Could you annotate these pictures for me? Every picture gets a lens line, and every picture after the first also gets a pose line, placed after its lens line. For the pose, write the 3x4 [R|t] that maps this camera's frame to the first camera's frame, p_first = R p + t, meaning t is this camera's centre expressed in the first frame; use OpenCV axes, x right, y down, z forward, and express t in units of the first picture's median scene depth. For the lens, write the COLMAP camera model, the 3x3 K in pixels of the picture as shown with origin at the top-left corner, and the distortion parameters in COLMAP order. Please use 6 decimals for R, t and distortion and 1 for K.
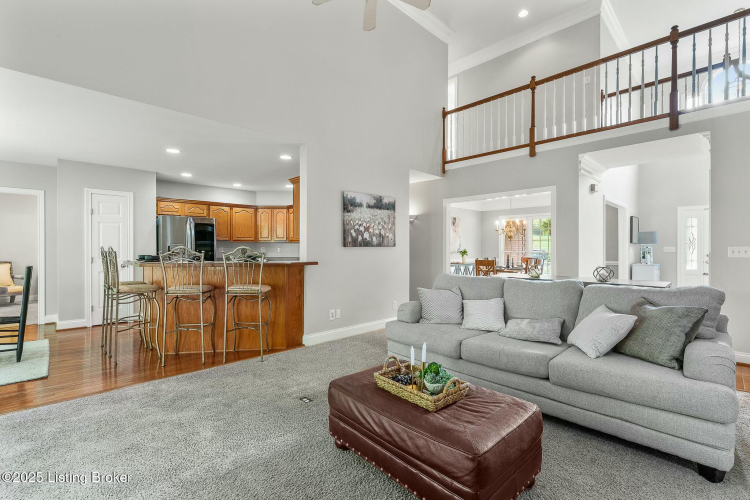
lens RADIAL K [[340.4, 0, 375.0], [0, 340.4, 250.0], [0, 0, 1]] dist [-0.001472, -0.000231]
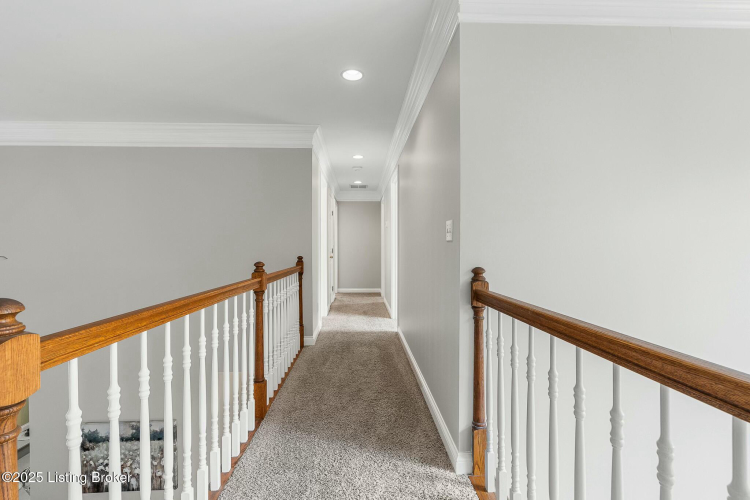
lens RADIAL K [[340.4, 0, 375.0], [0, 340.4, 250.0], [0, 0, 1]] dist [-0.001472, -0.000231]
pose [[0.745769, 0.005233, -0.666184, 0.932771], [0.000525, 0.999964, 0.008443, -0.573378], [0.666204, -0.006646, 0.745740, 0.839623]]
